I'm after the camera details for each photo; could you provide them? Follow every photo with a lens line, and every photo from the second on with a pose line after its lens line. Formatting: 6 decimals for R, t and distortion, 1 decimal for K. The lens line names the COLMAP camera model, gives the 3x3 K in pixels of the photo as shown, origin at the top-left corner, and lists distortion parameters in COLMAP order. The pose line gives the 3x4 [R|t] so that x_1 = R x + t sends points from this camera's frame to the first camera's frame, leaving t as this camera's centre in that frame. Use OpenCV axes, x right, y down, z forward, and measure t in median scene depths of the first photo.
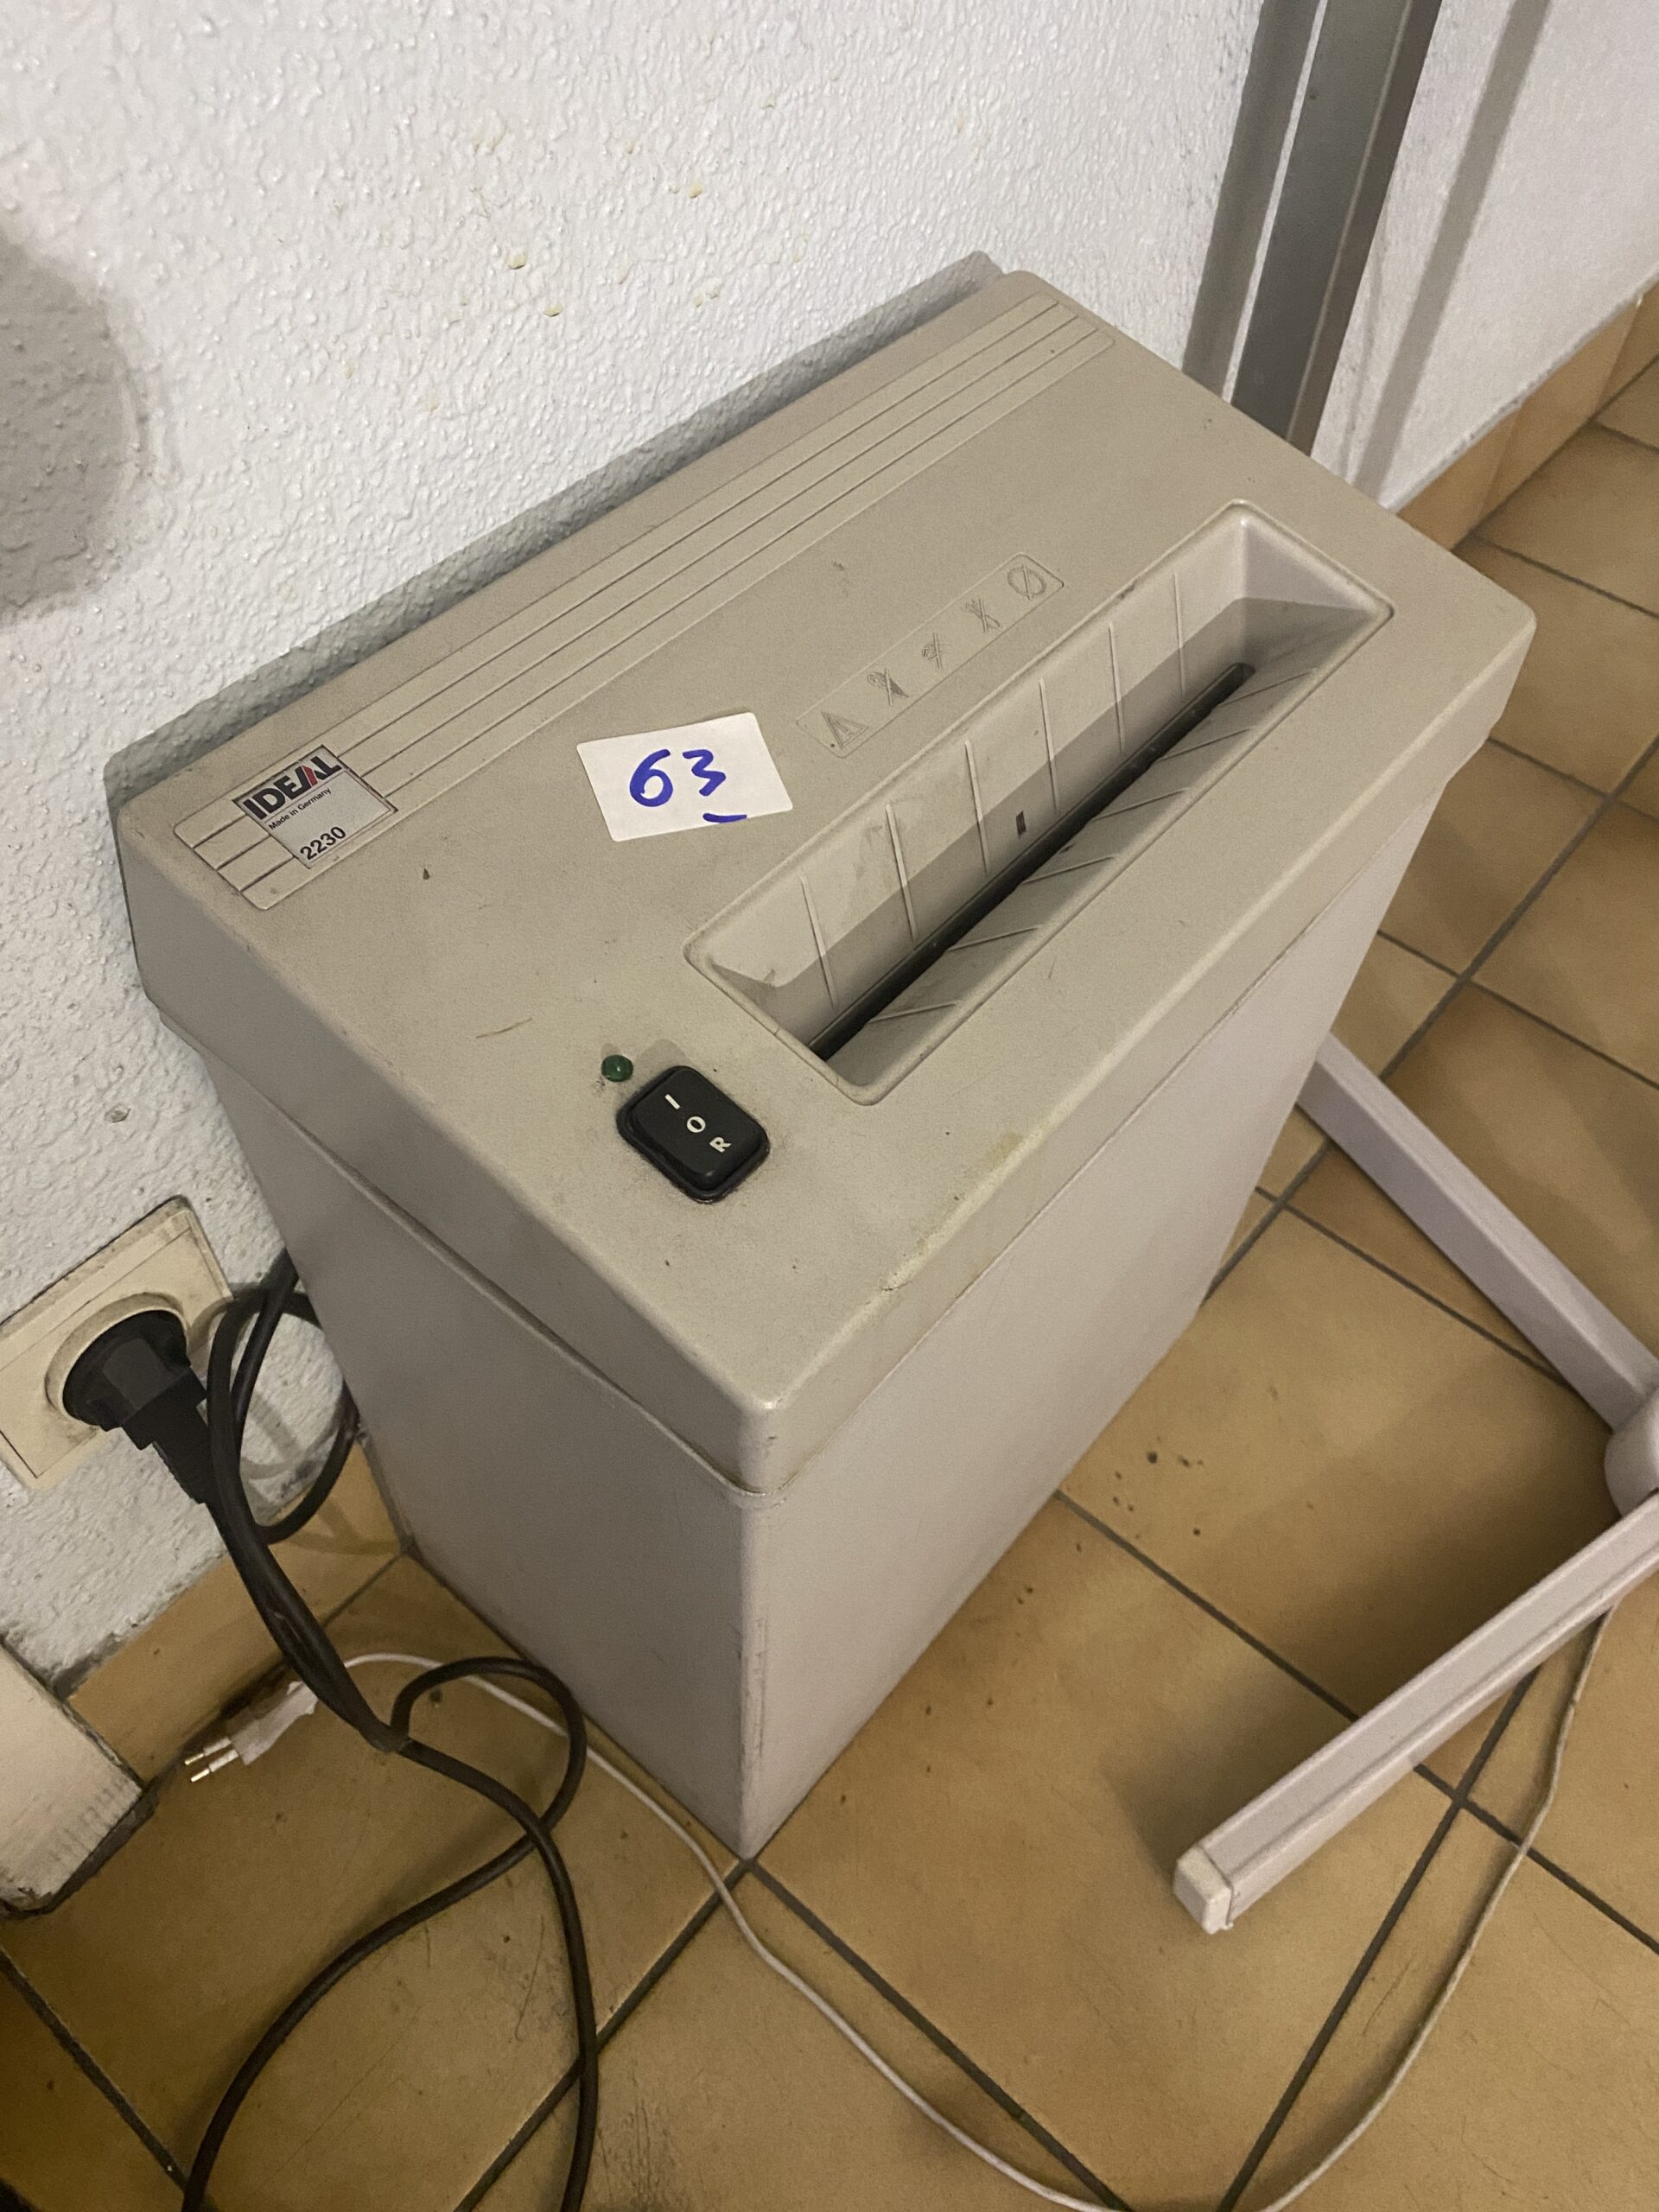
lens RADIAL K [[1671.4, 0, 869.2], [0, 1671.4, 1102.3], [0, 0, 1]] dist [0.067618, -0.147410]
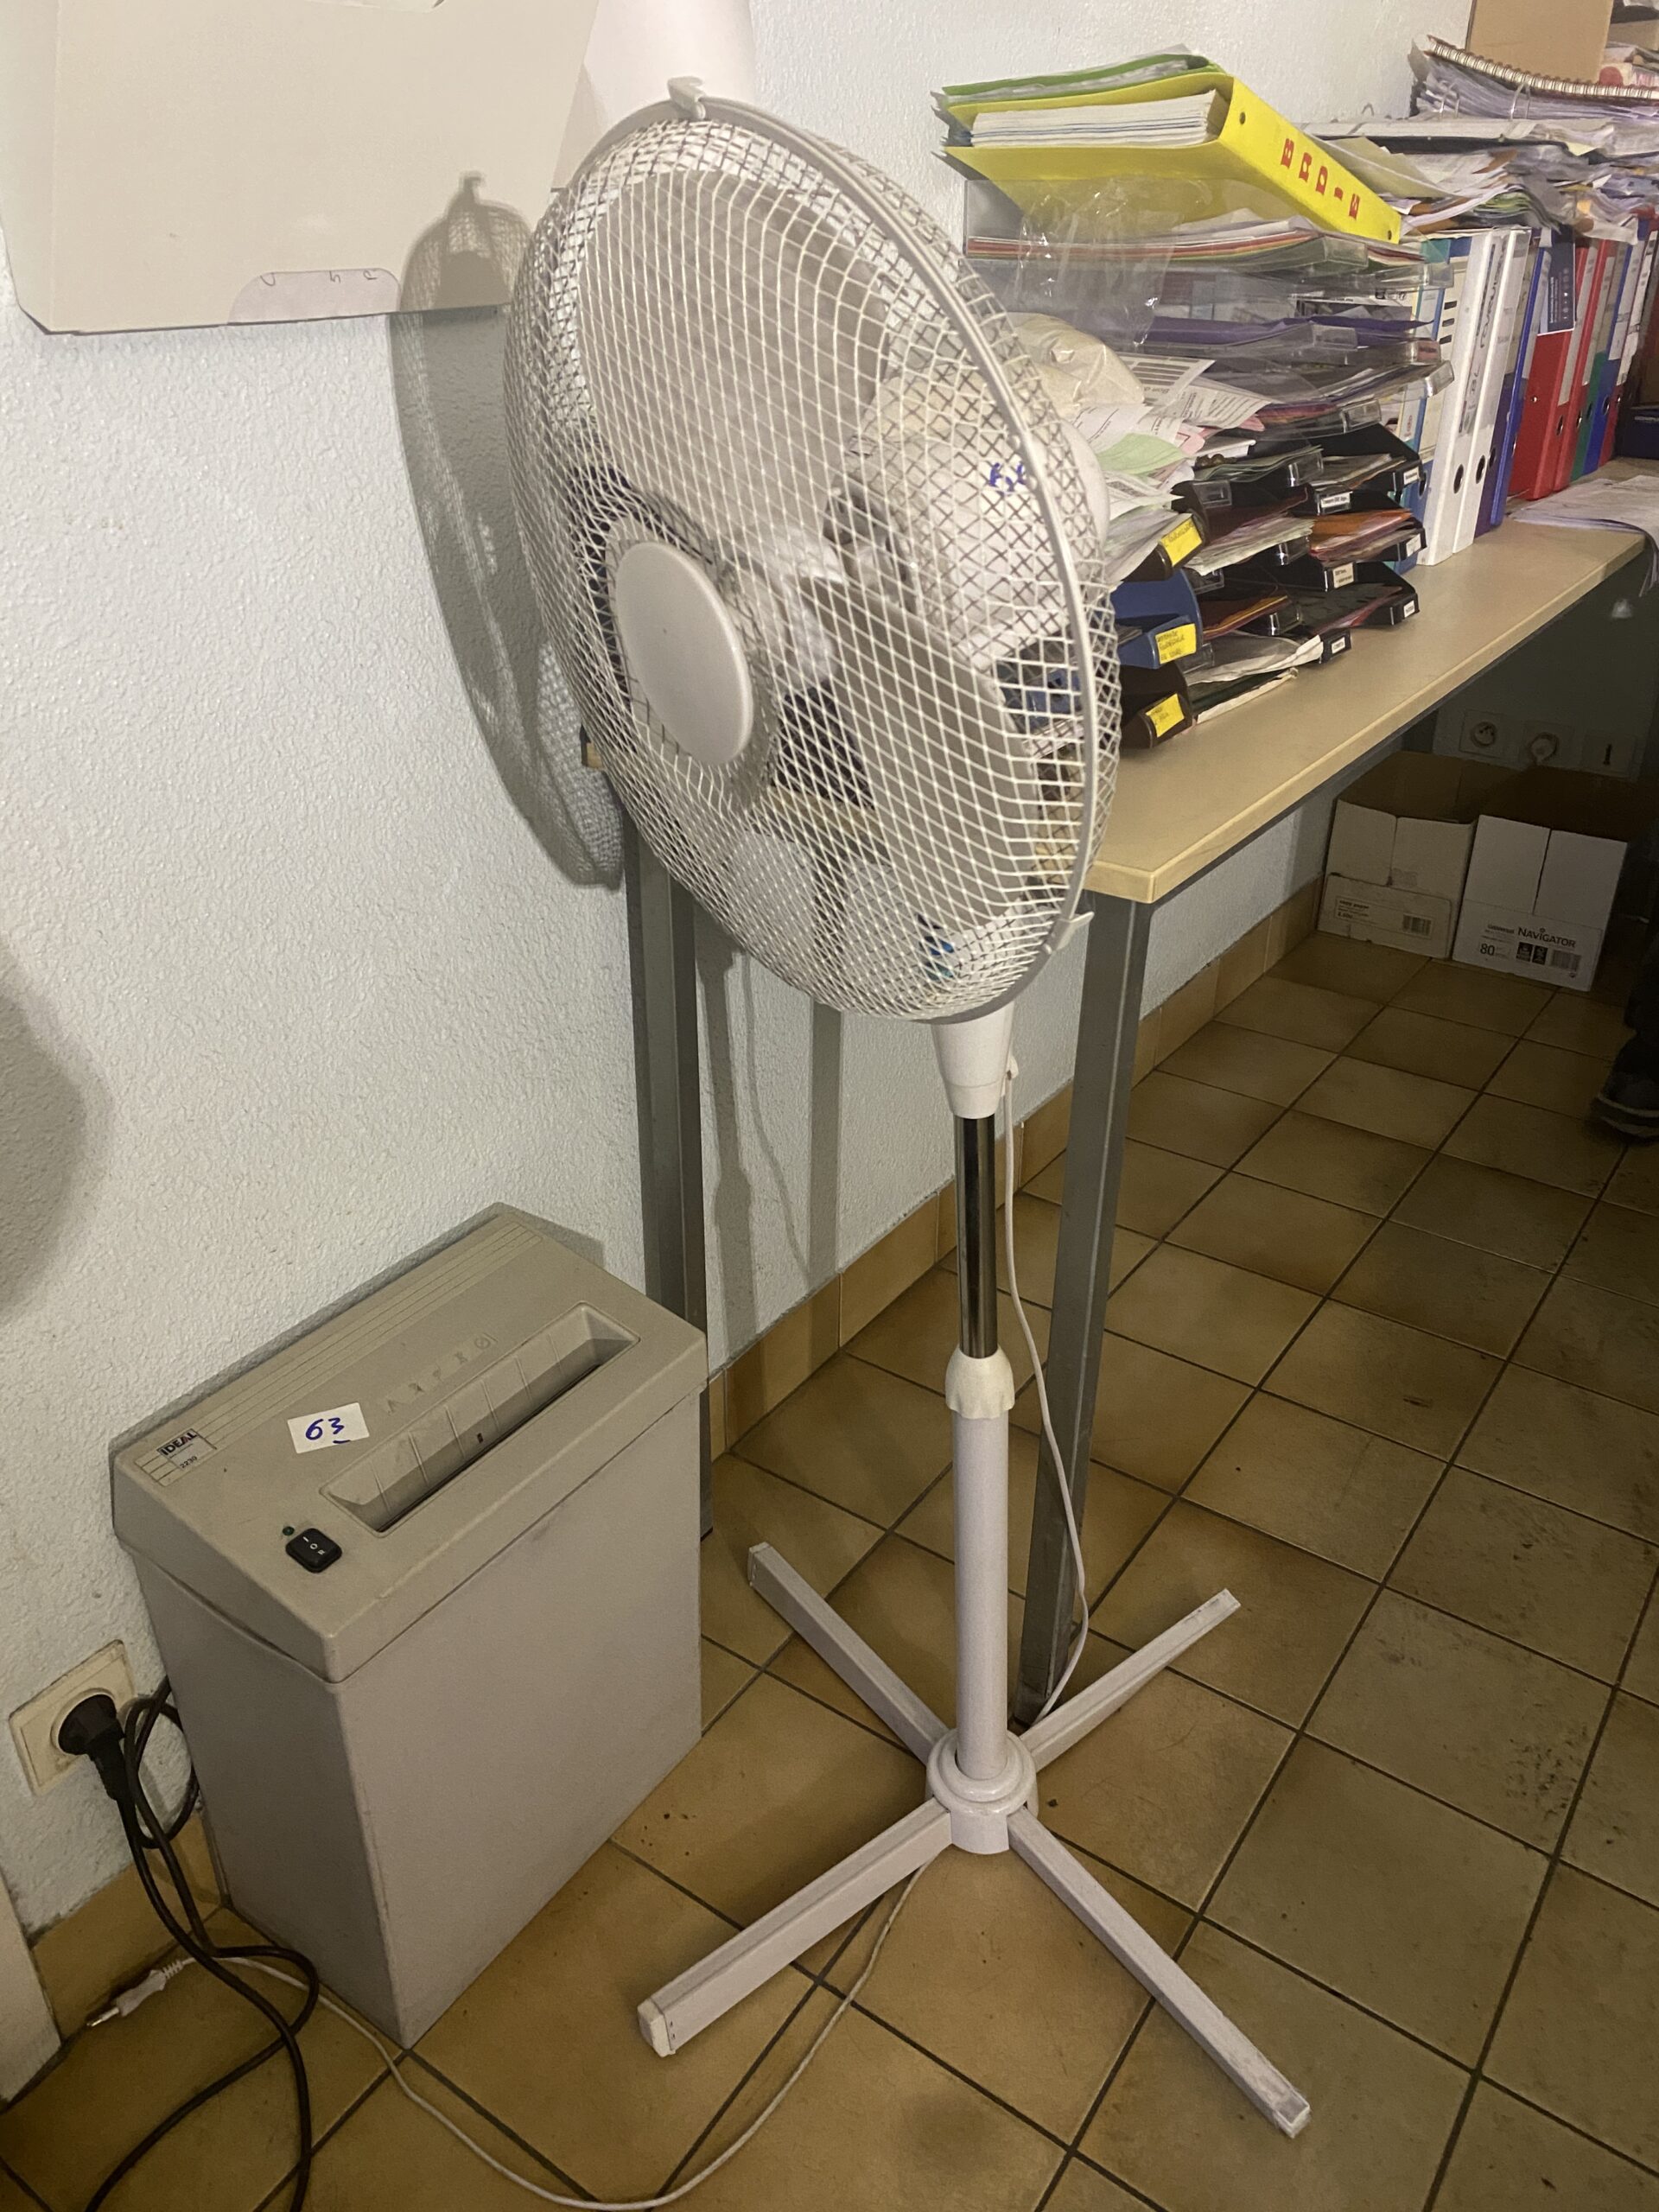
lens RADIAL K [[1681.8, 0, 829.5], [0, 1681.8, 1106.0], [0, 0, 1]] dist [-0.001015, -0.002688]
pose [[0.996044, -0.079881, 0.038935, 0.461913], [0.088785, 0.913164, -0.397806, 0.351136], [-0.003777, 0.399689, 0.916643, -1.231780]]
